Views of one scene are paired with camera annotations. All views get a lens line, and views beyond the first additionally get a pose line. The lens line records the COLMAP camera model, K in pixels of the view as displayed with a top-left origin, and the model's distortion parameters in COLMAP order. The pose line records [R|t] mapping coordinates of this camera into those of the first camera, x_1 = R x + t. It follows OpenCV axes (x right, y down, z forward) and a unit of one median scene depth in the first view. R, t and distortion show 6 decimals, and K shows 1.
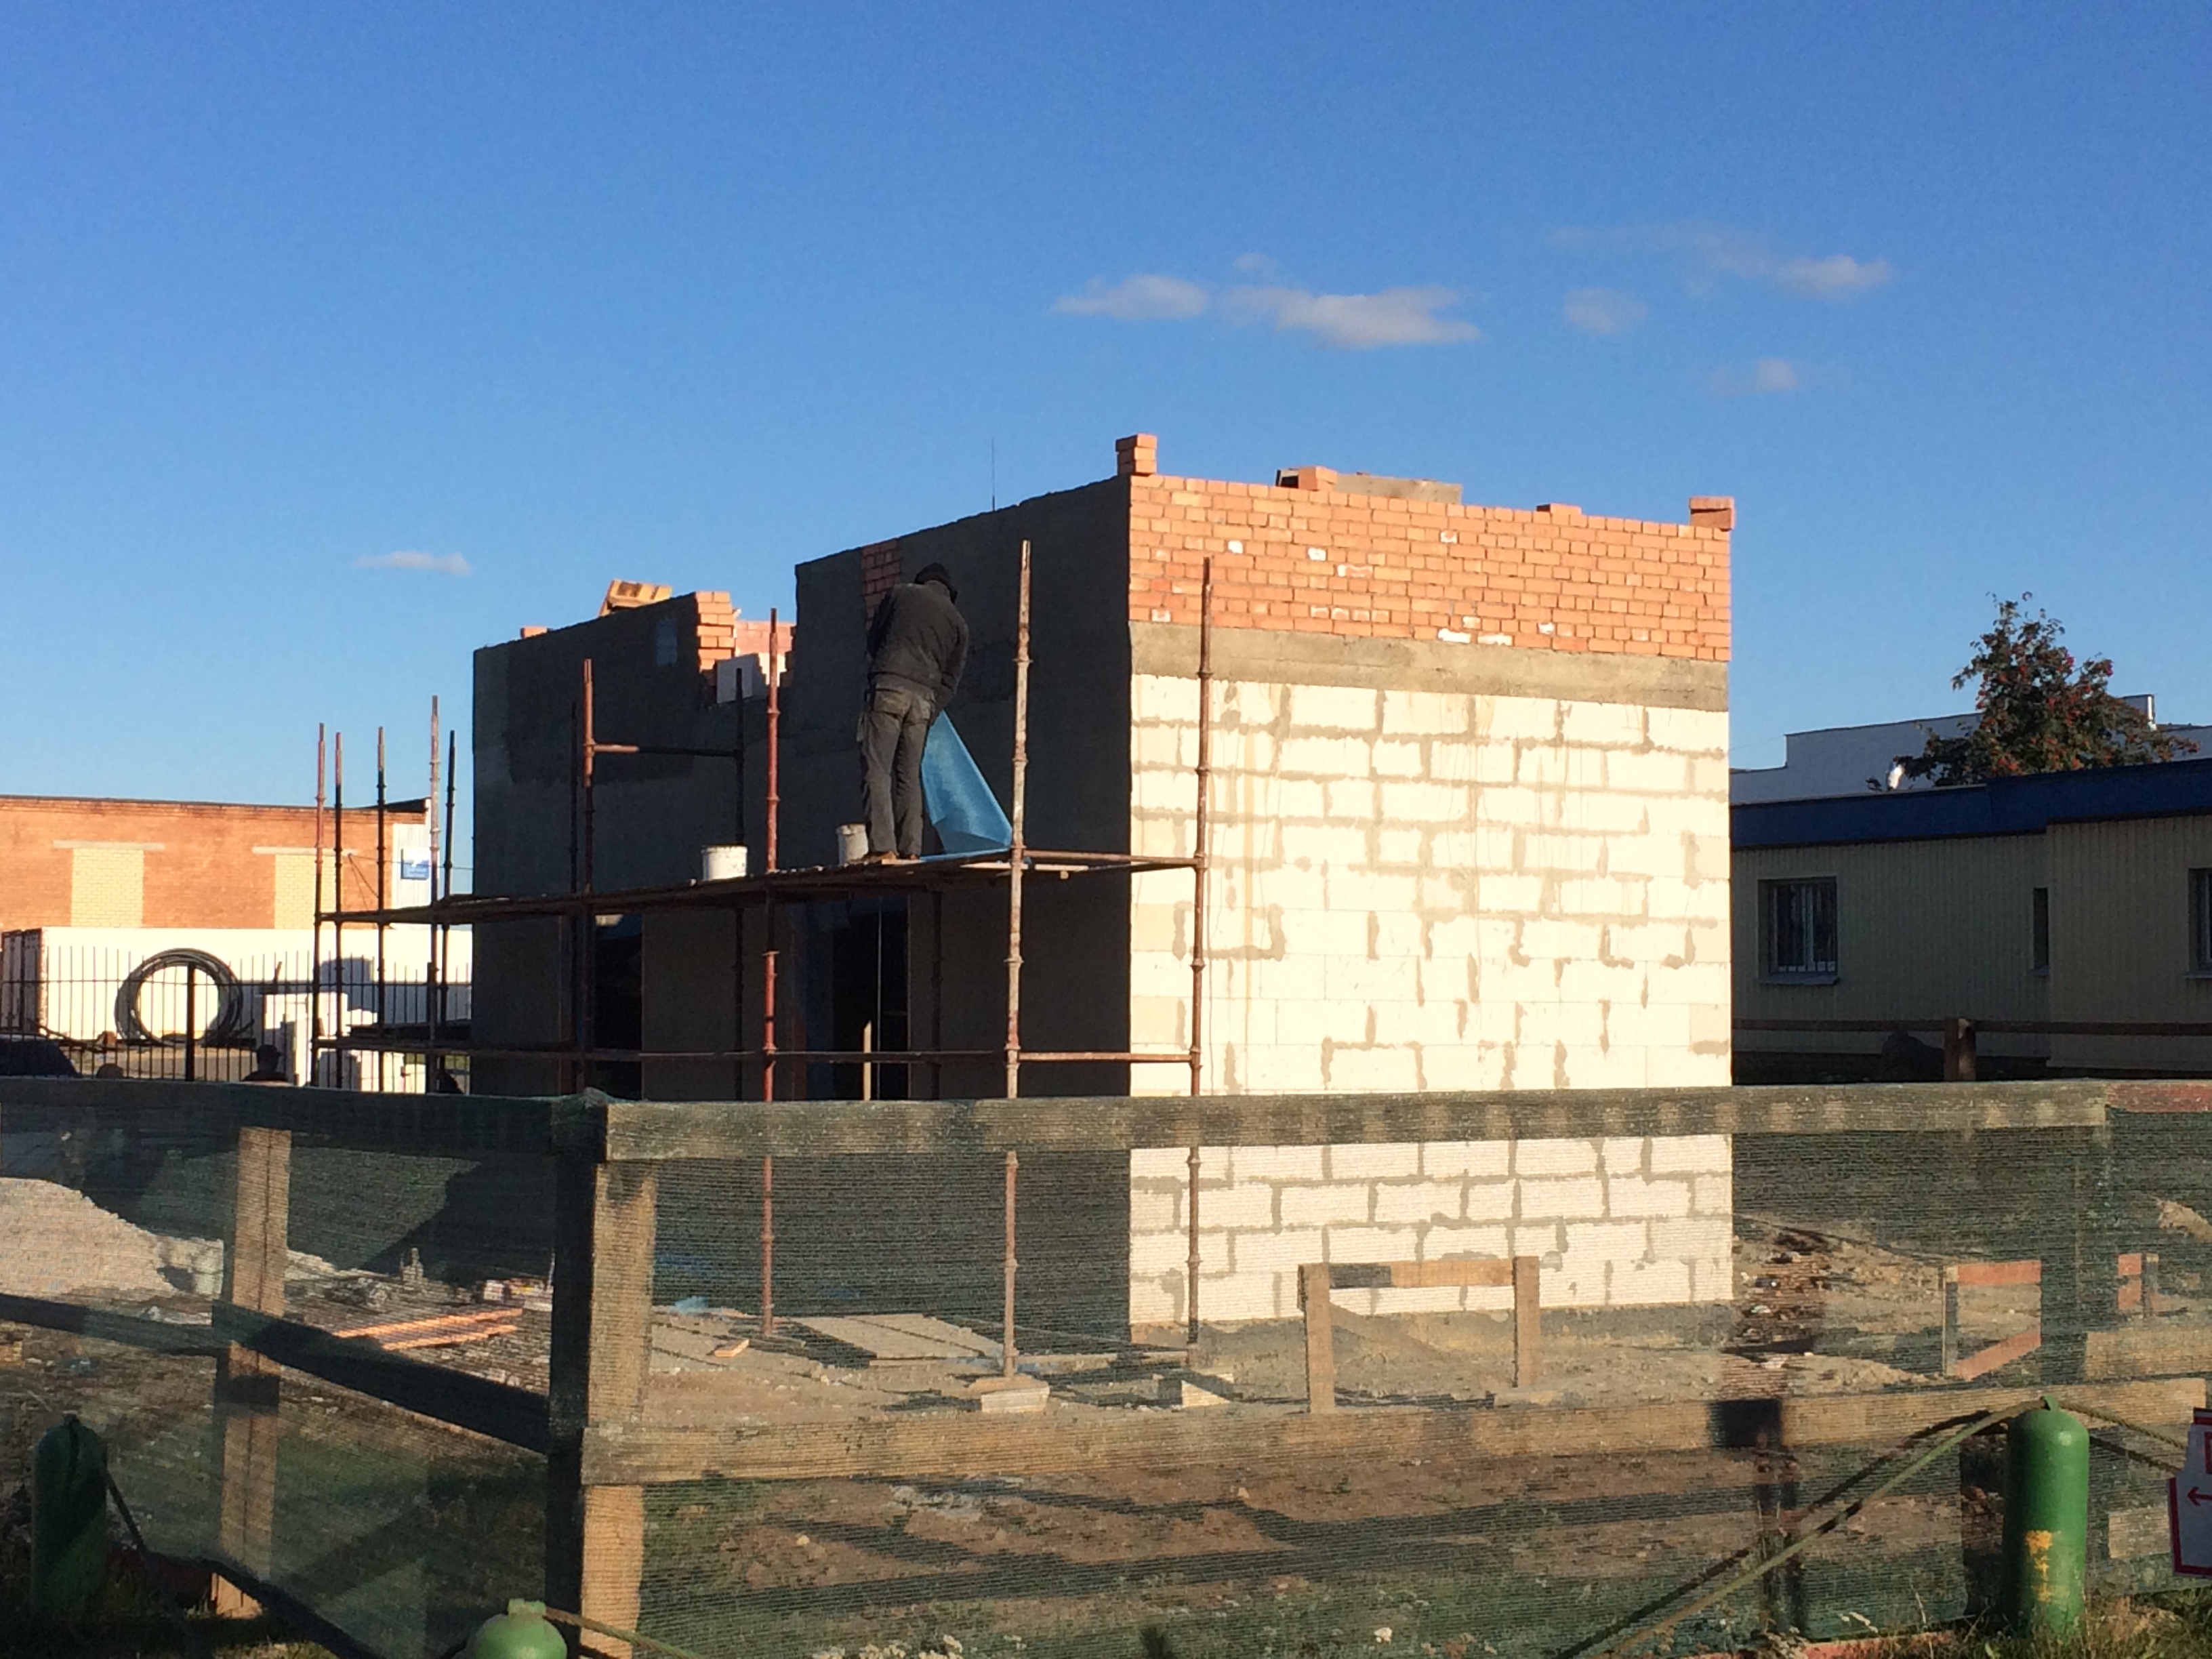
lens RADIAL K [[3479.6, 0, 1108.4], [0, 3479.6, 831.5], [0, 0, 1]] dist [0.030515, 0.000000]
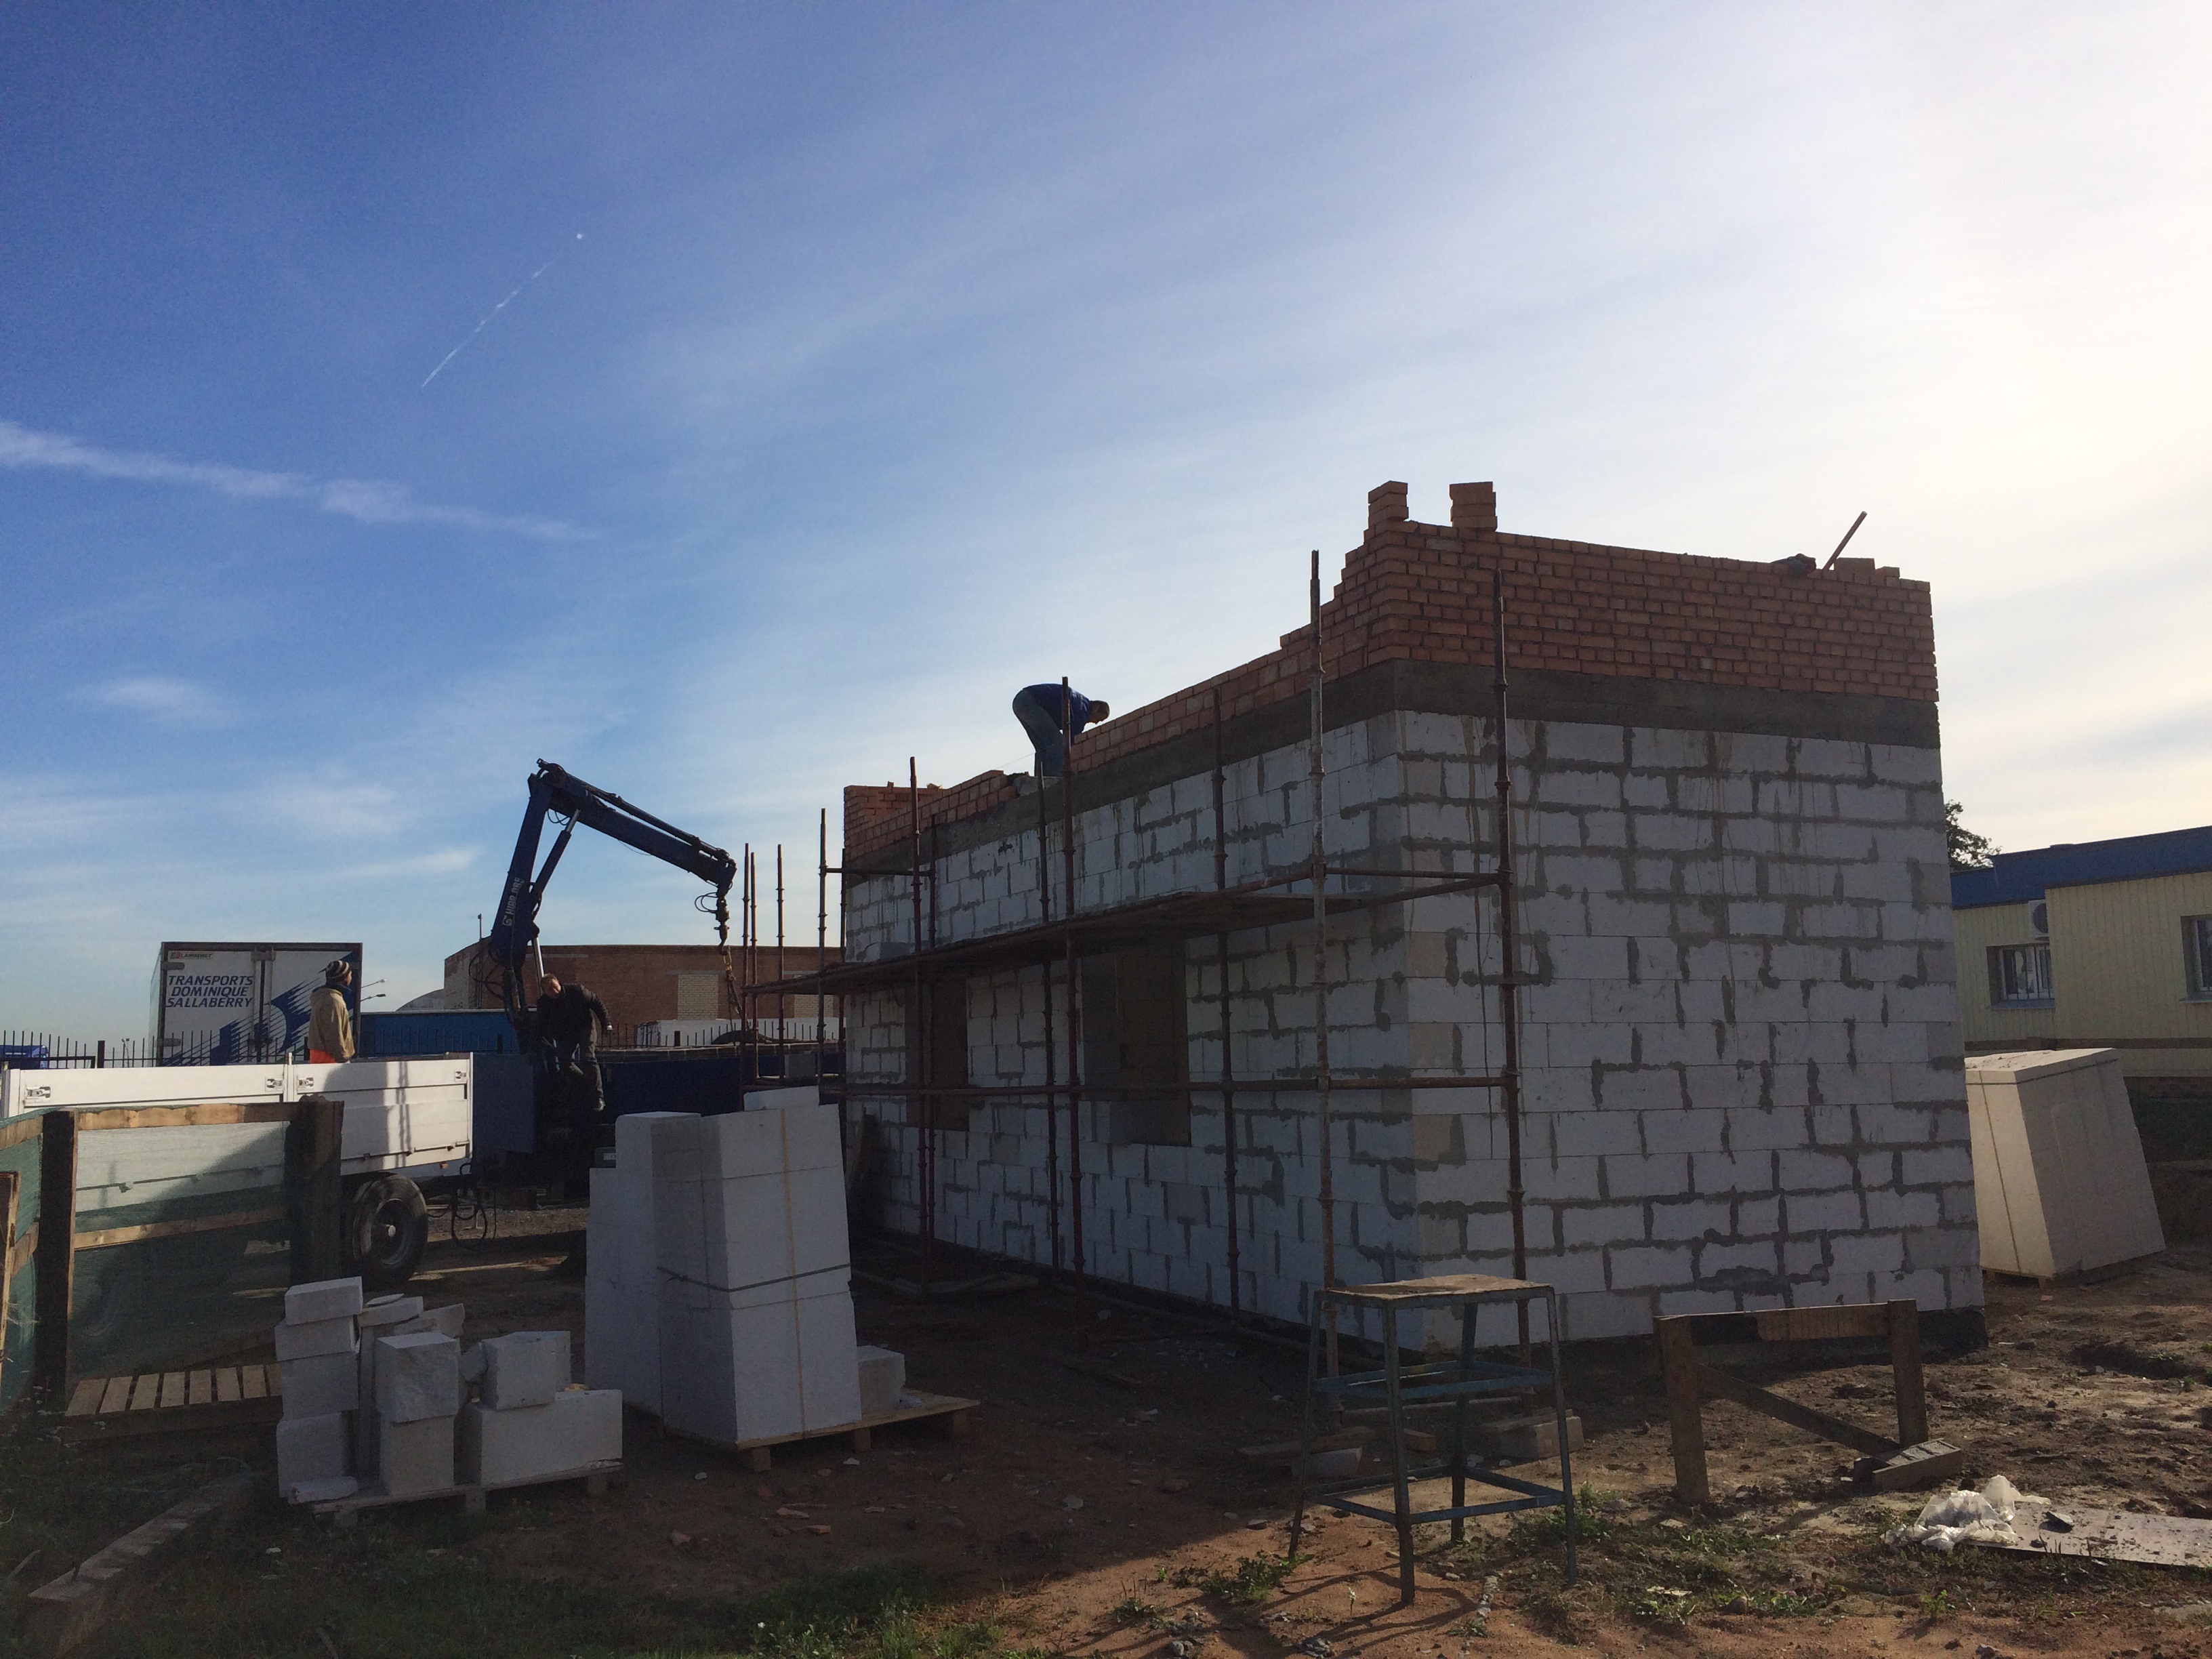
lens RADIAL K [[1879.7, 0, 1093.7], [0, 1879.7, 834.4], [0, 0, 1]] dist [0.068174, -0.067041]
pose [[0.995721, -0.033808, -0.086006, -0.033959], [0.027956, 0.997269, -0.068362, 0.026087], [0.088082, 0.065665, 0.993947, 0.415771]]
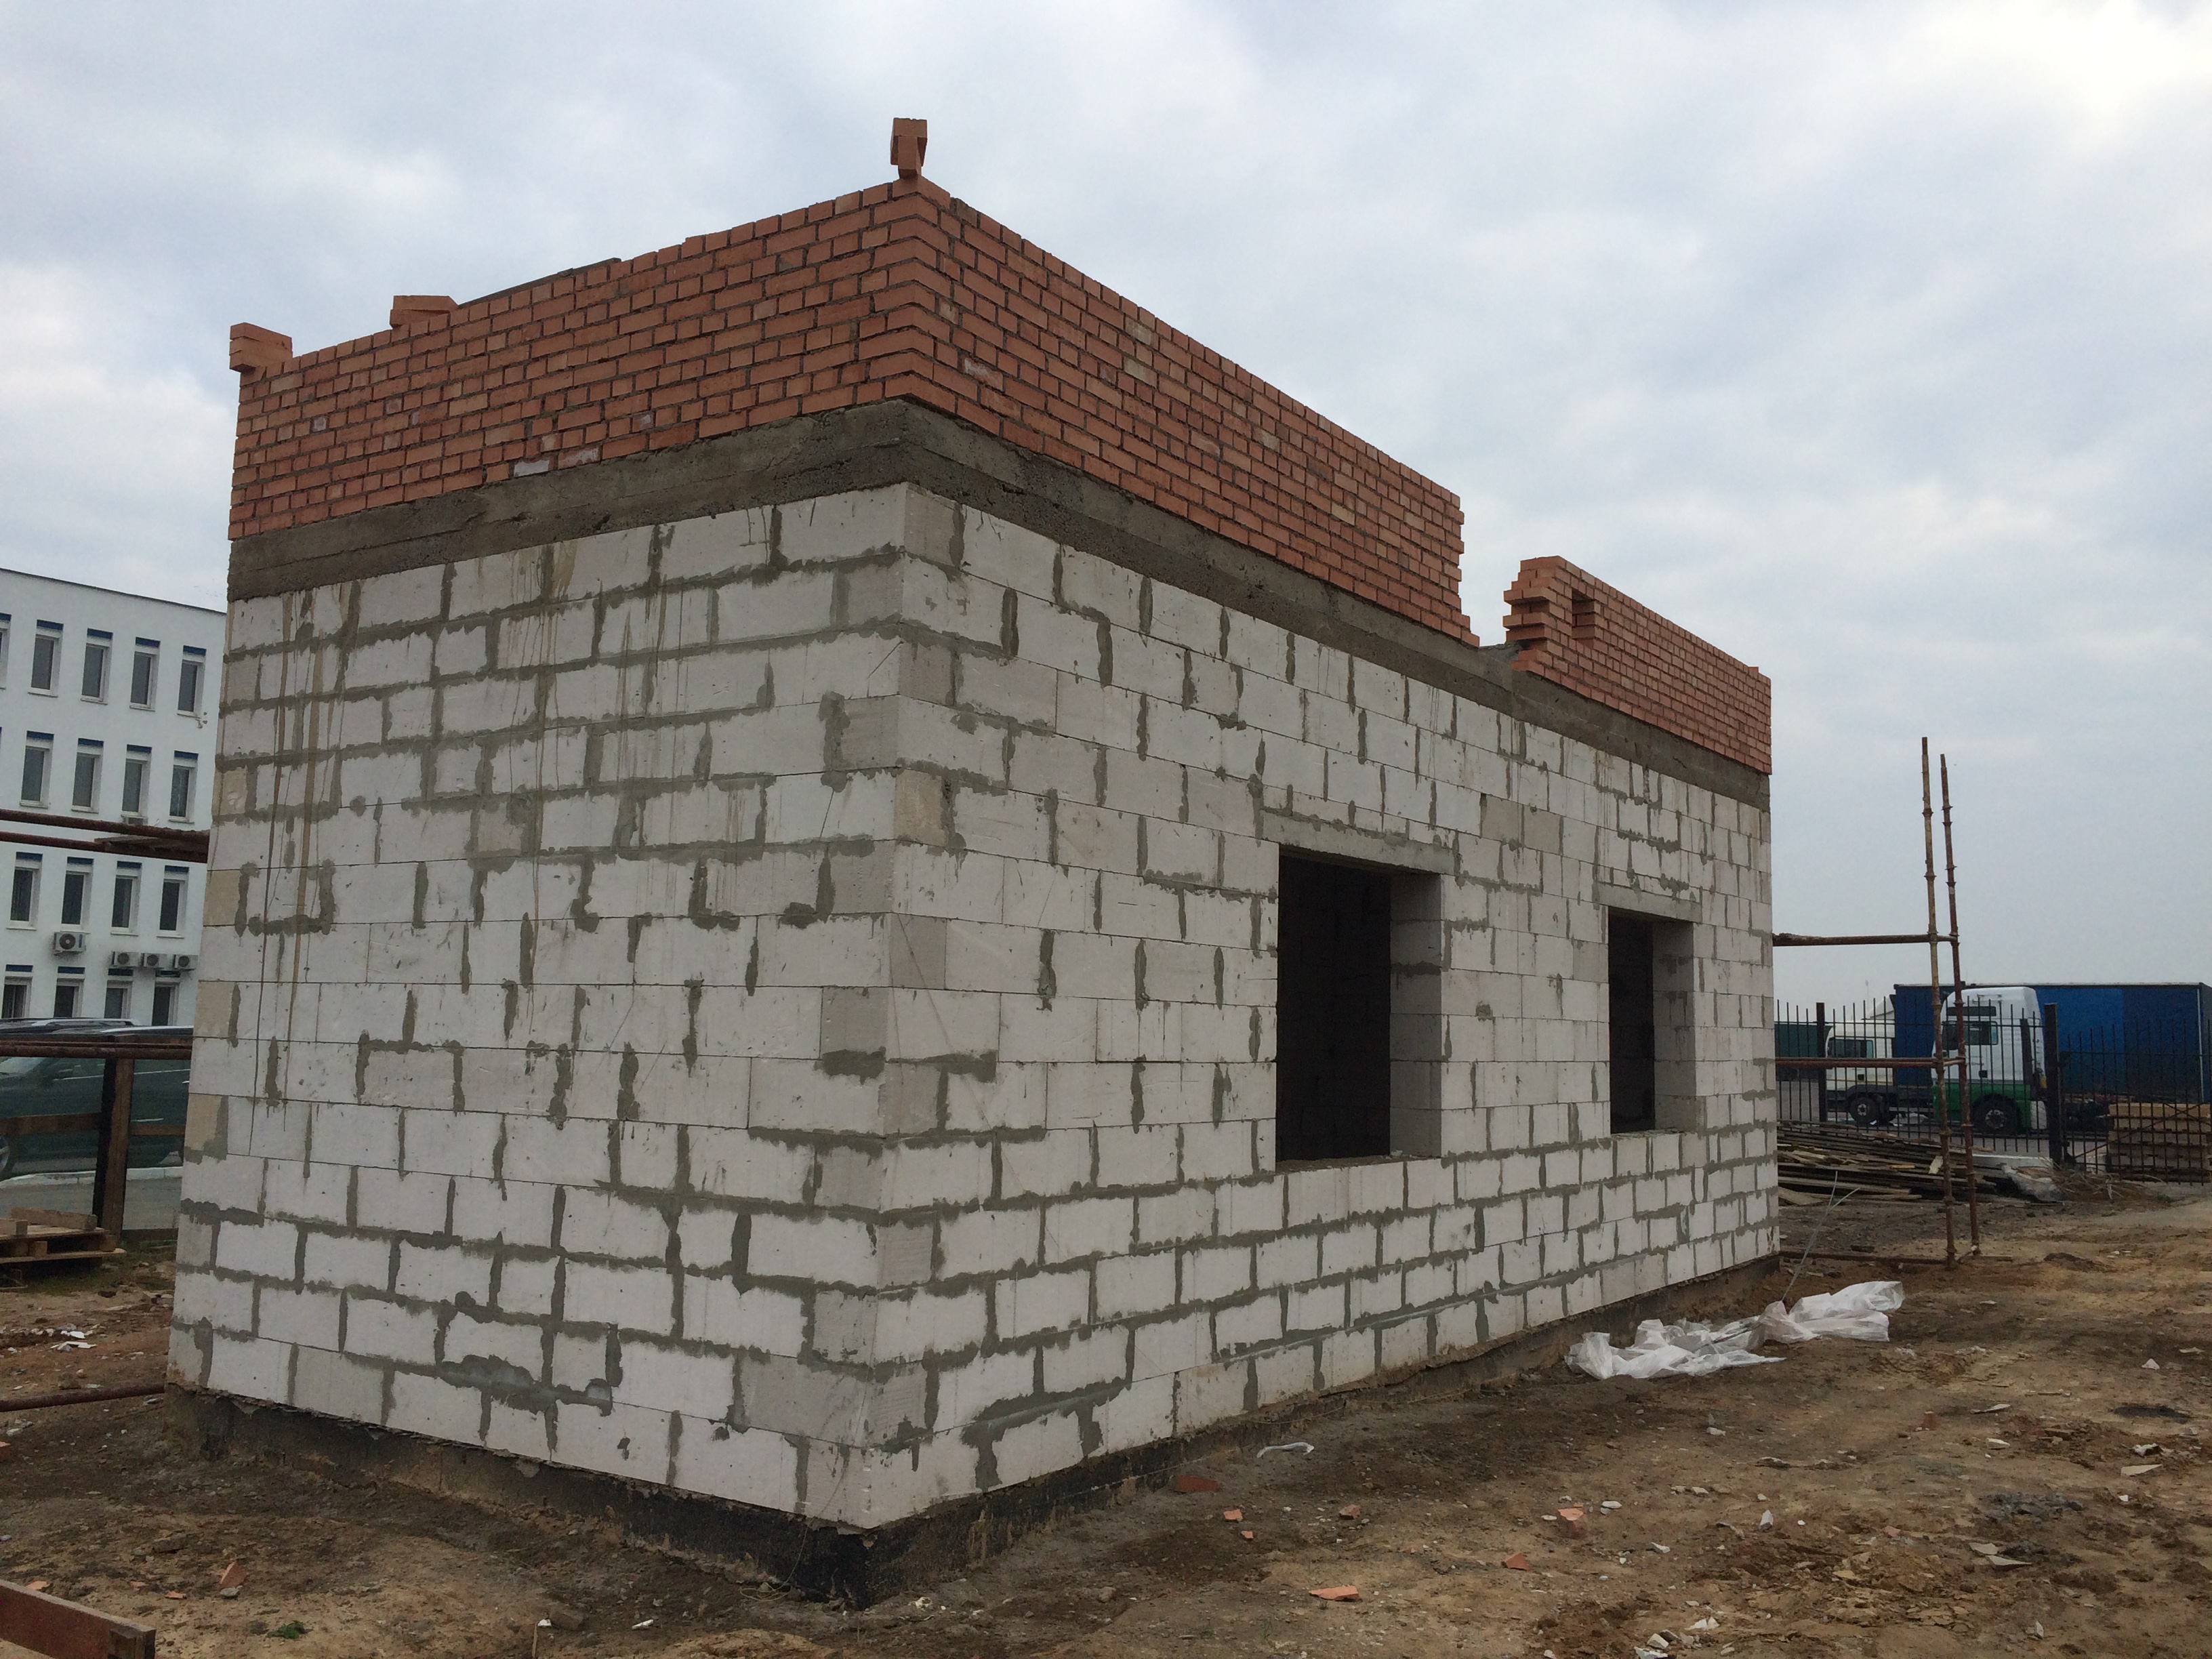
lens RADIAL K [[1879.7, 0, 1108.1], [0, 1879.7, 812.2], [0, 0, 1]] dist [0.068174, -0.067041]
pose [[0.455460, -0.092314, -0.885457, 0.487918], [0.034290, 0.995690, -0.086169, 0.050999], [0.889595, 0.008885, 0.456663, 0.930230]]
